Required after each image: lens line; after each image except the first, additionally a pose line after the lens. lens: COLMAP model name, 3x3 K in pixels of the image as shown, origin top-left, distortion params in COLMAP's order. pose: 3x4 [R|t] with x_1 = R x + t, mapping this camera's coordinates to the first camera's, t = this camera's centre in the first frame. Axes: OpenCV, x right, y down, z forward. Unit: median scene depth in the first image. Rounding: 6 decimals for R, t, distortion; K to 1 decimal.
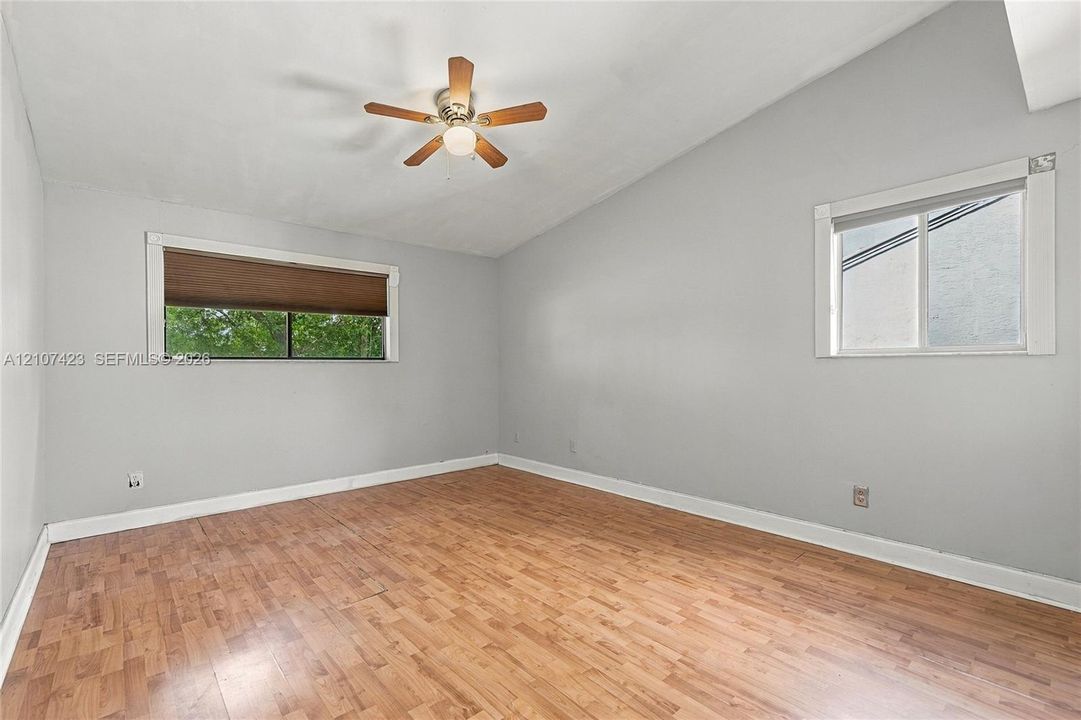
lens RADIAL K [[483.8, 0, 520.6], [0, 483.8, 372.0], [0, 0, 1]] dist [0.004002, 0.000706]
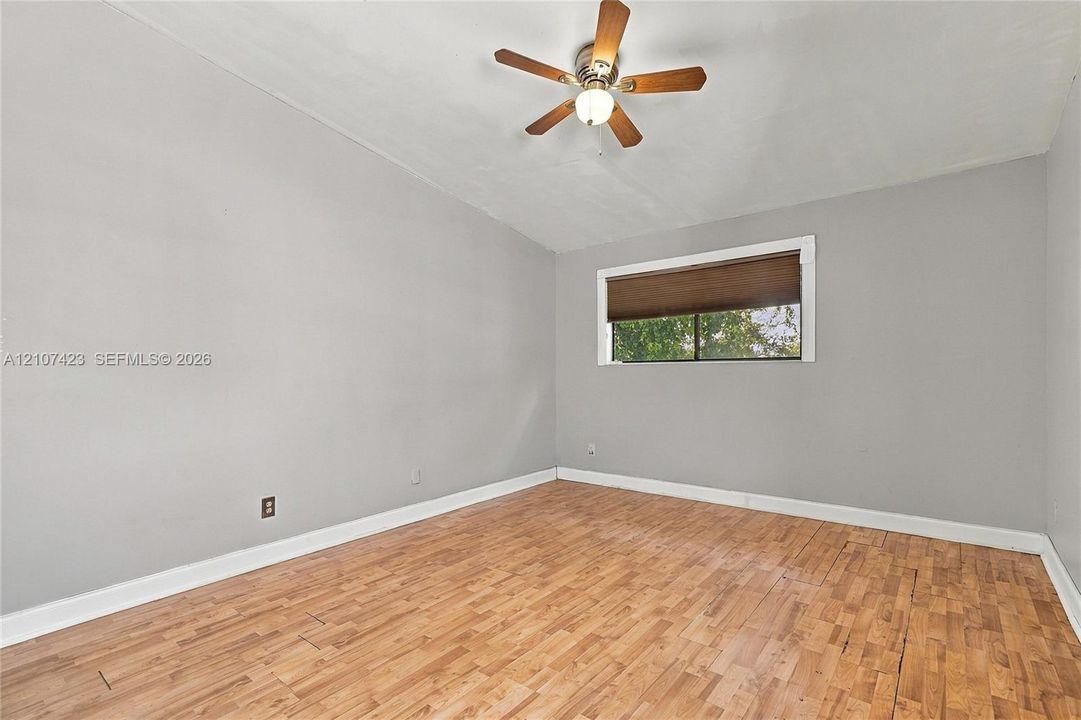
lens RADIAL K [[483.8, 0, 520.6], [0, 483.8, 372.0], [0, 0, 1]] dist [0.004002, 0.000706]
pose [[0.182951, 0.008548, -0.983085, 0.631694], [-0.002541, 0.999963, 0.008222, -0.014632], [0.983119, 0.000994, 0.182966, 0.633649]]
